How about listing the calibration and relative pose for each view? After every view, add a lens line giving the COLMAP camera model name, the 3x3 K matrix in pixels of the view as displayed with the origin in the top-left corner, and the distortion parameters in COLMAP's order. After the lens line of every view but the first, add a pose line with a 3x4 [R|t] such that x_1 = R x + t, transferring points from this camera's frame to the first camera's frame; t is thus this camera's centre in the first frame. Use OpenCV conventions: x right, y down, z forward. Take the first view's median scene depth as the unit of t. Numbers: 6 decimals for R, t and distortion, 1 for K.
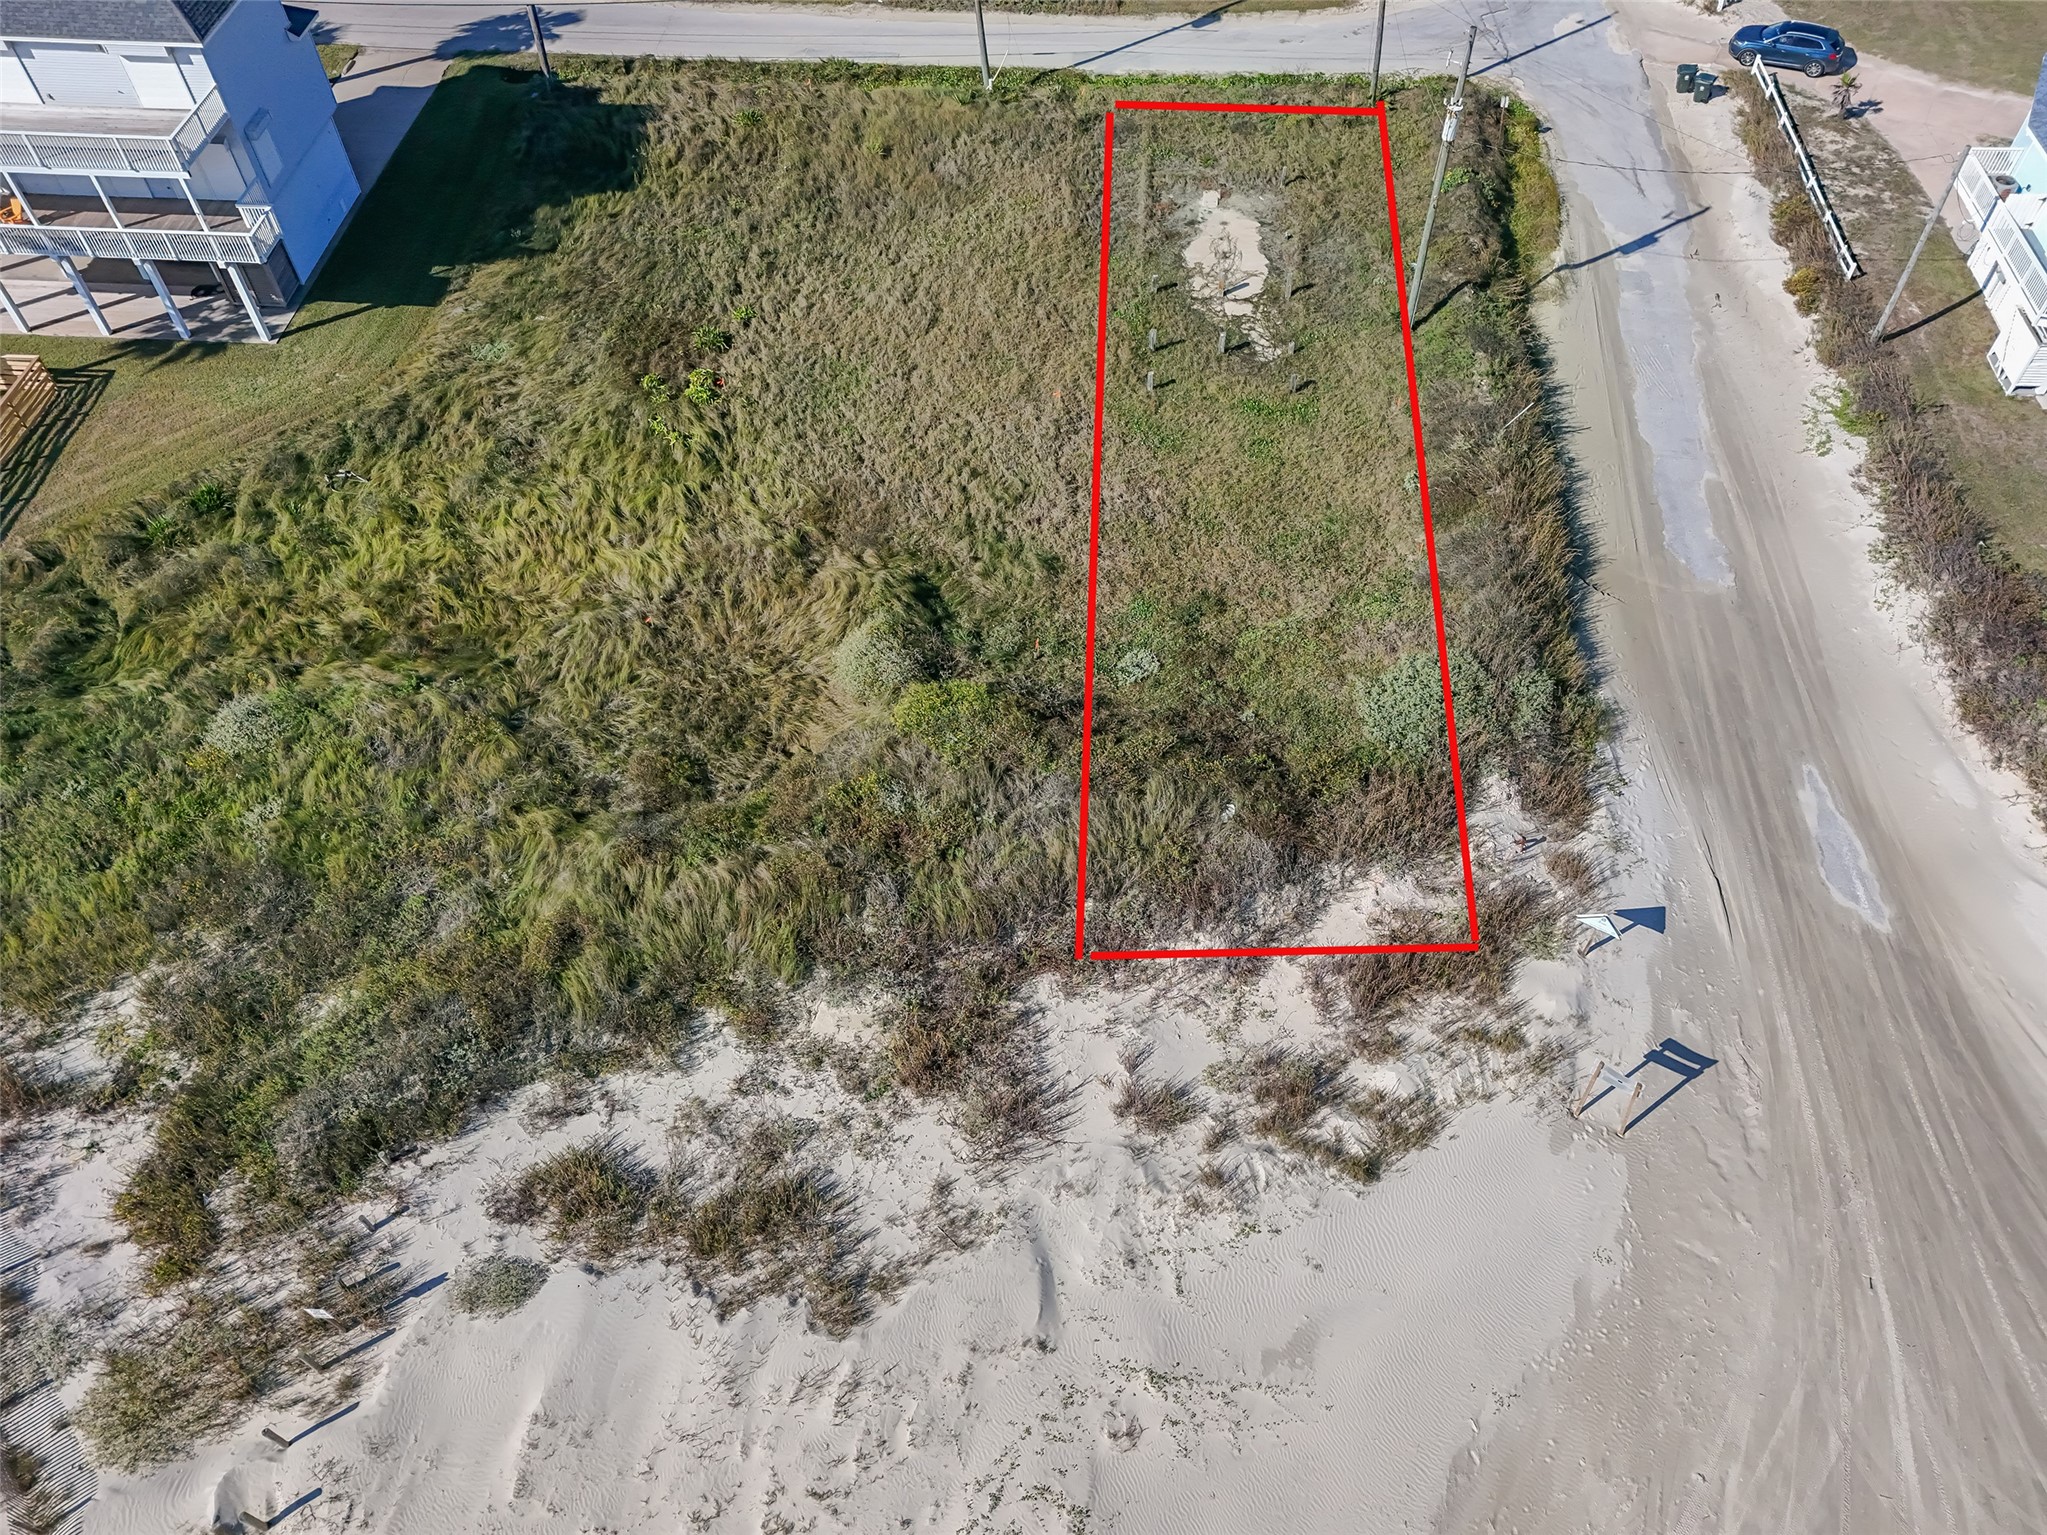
lens RADIAL K [[1504.0, 0, 1017.6], [0, 1504.0, 763.8], [0, 0, 1]] dist [0.069886, -0.054131]
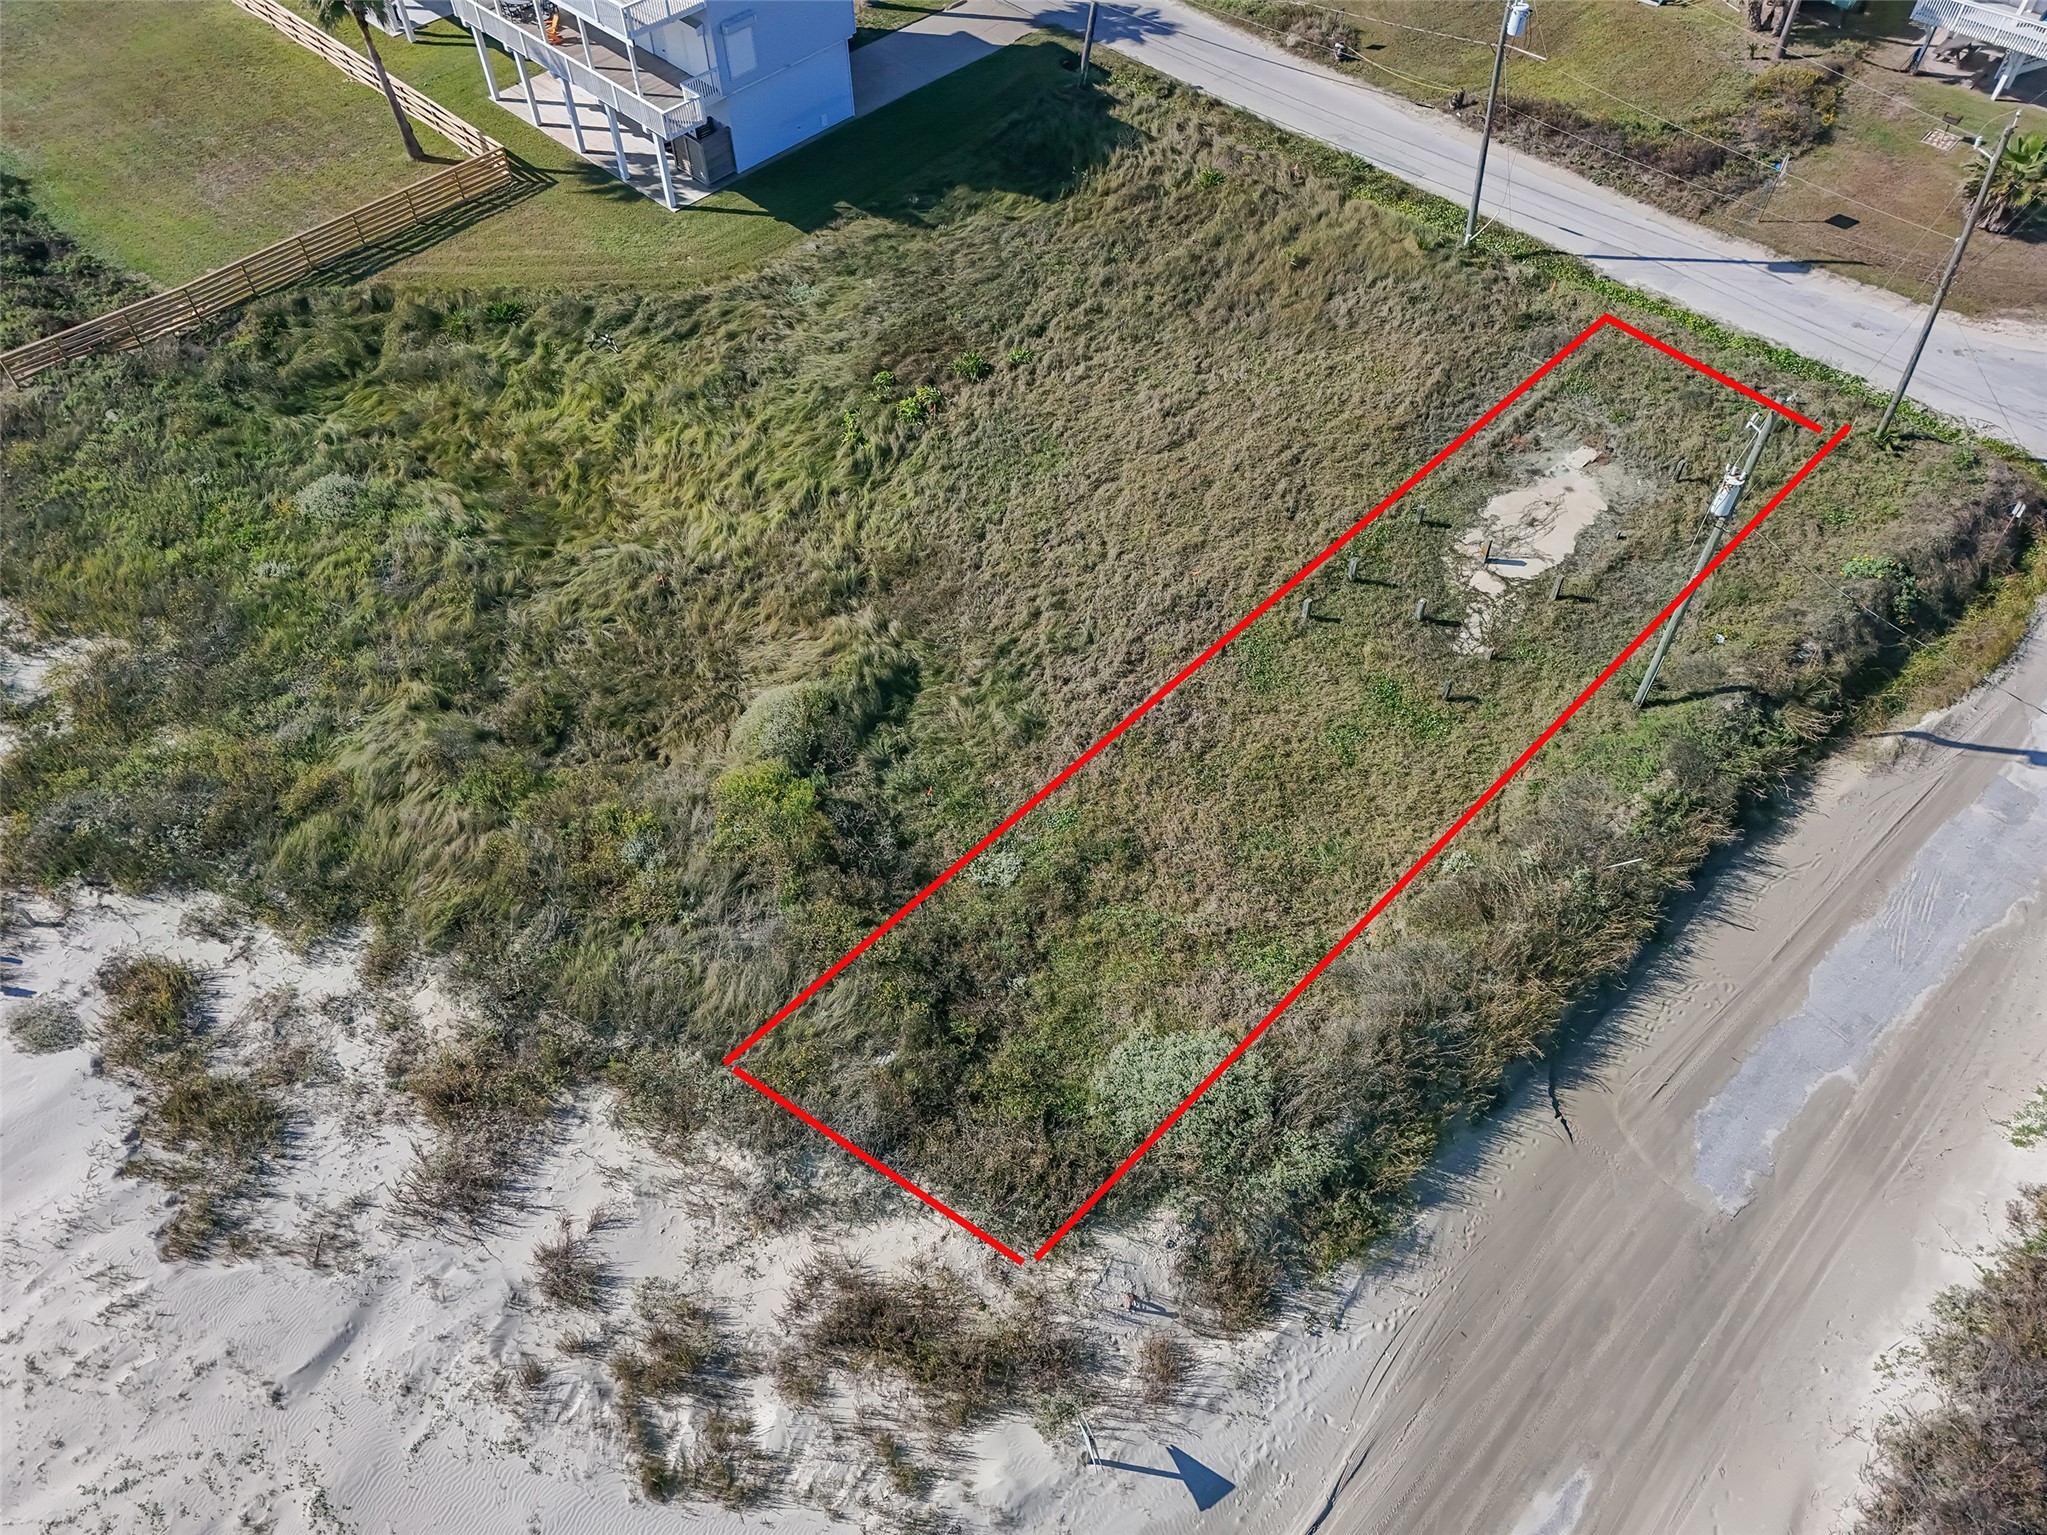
lens RADIAL K [[1504.0, 0, 1020.0], [0, 1504.0, 762.5], [0, 0, 1]] dist [0.069886, -0.054131]
pose [[0.770015, 0.502819, -0.392745, 0.426585], [-0.500976, 0.857674, 0.115840, -0.239972], [0.395094, 0.107558, 0.912322, 0.187650]]
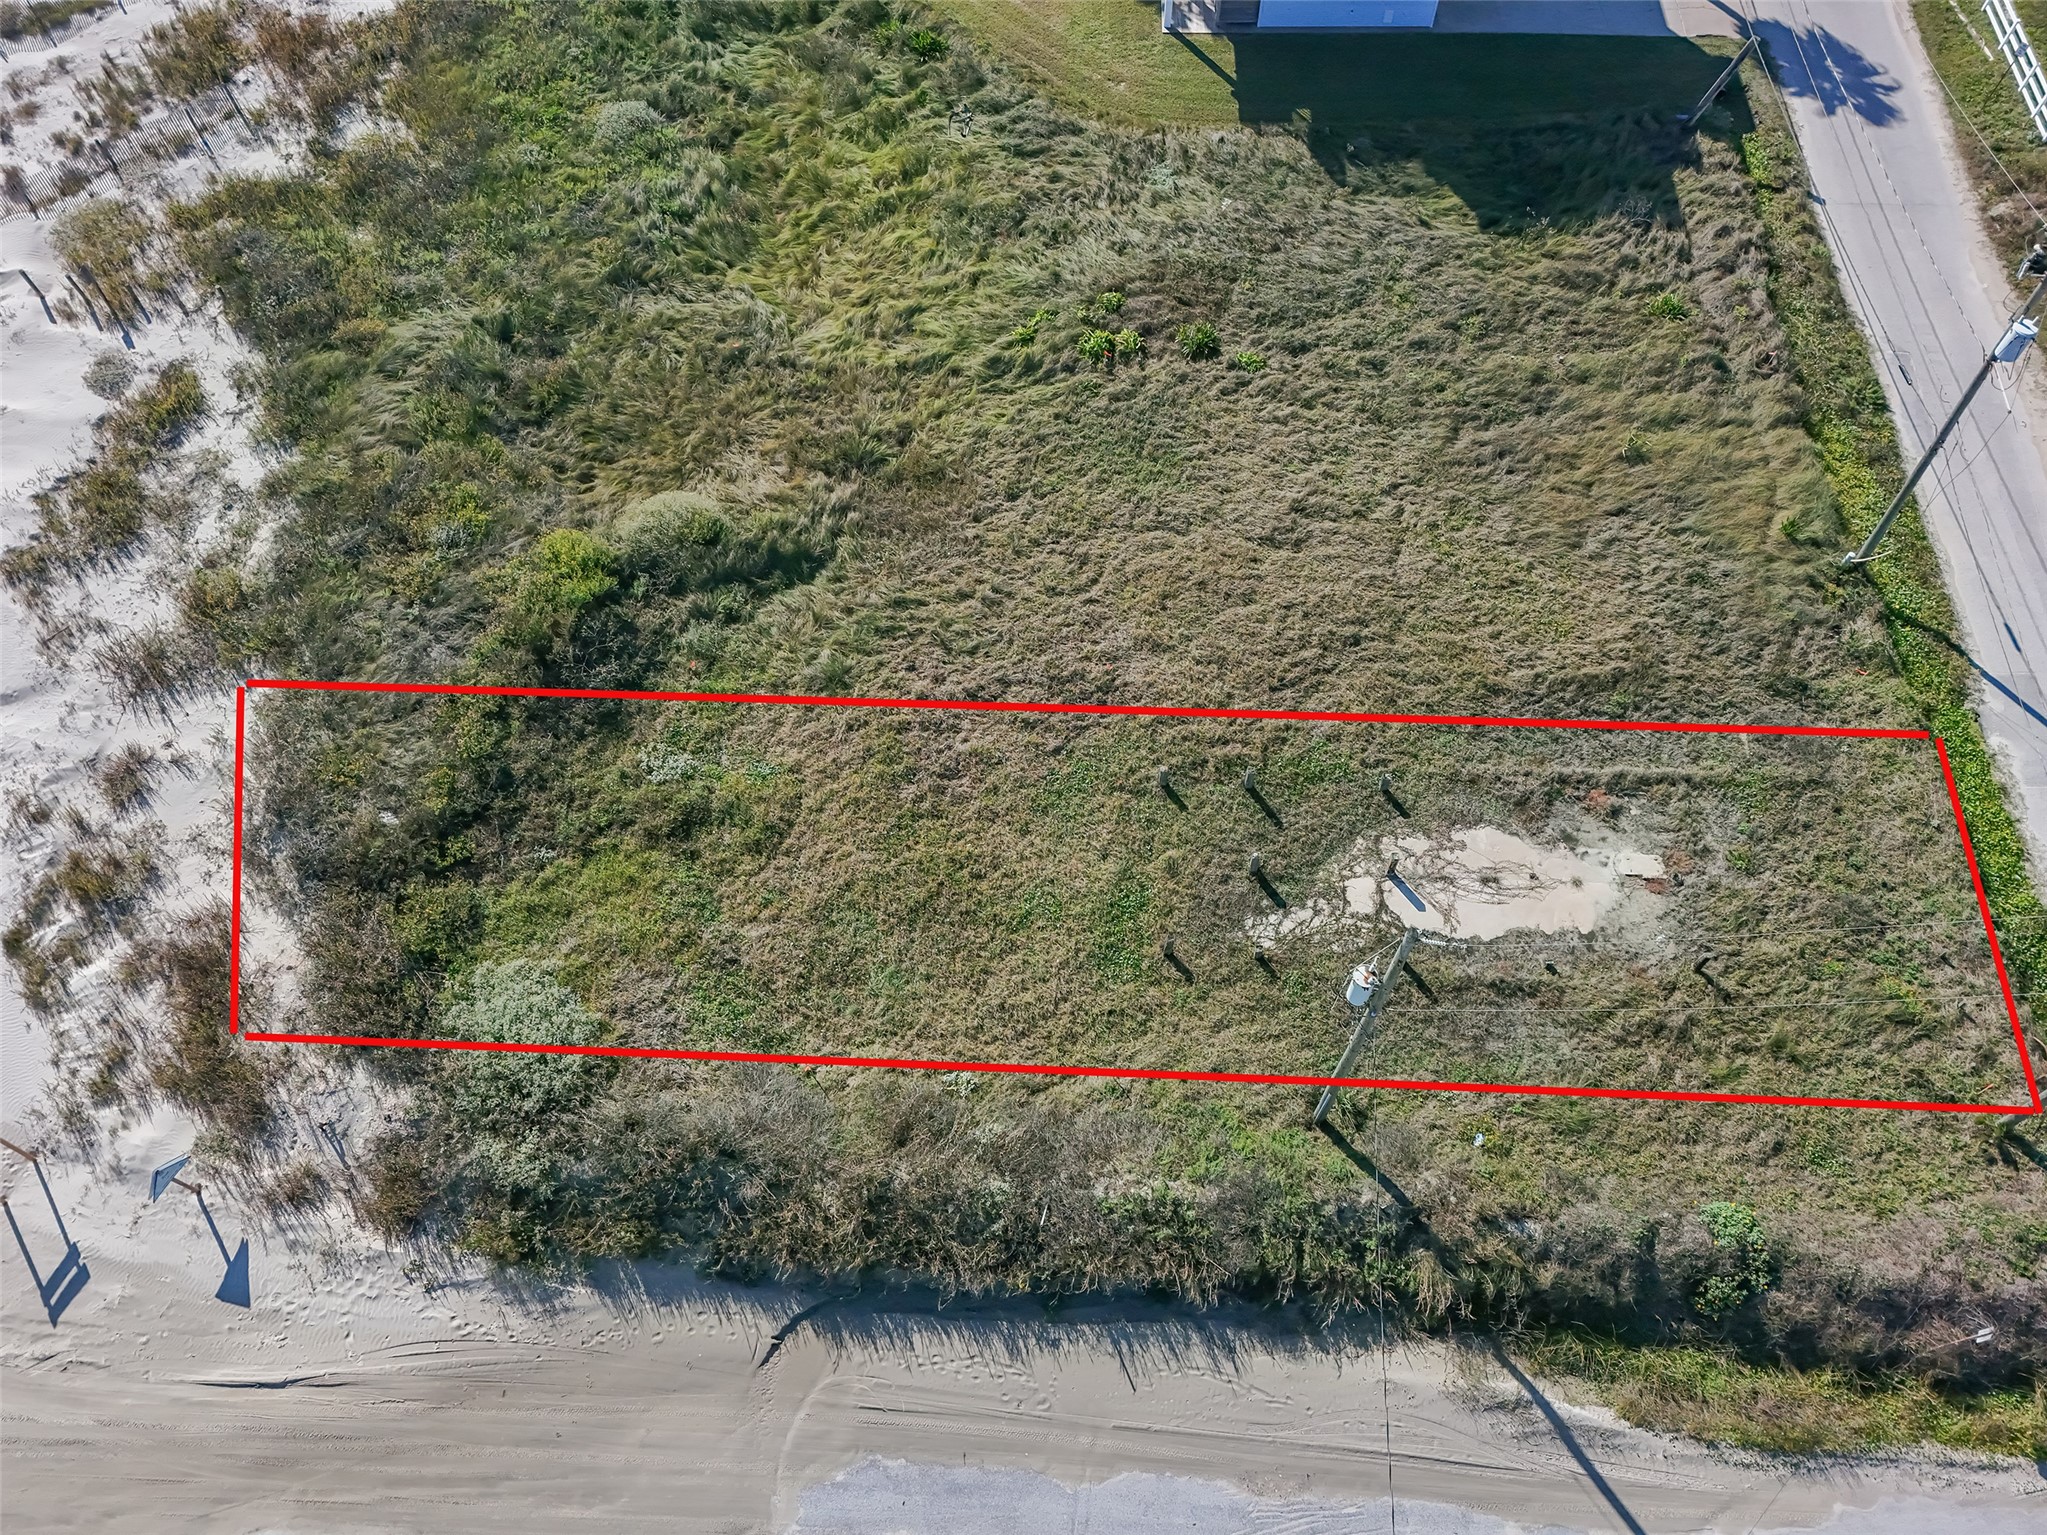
lens RADIAL K [[1504.0, 0, 1022.0], [0, 1504.0, 760.7], [0, 0, 1]] dist [0.069886, -0.054131]
pose [[0.044613, 0.872249, -0.487024, 0.552747], [-0.774289, 0.338241, 0.534854, -0.747808], [0.631257, 0.353236, 0.690463, 0.526658]]
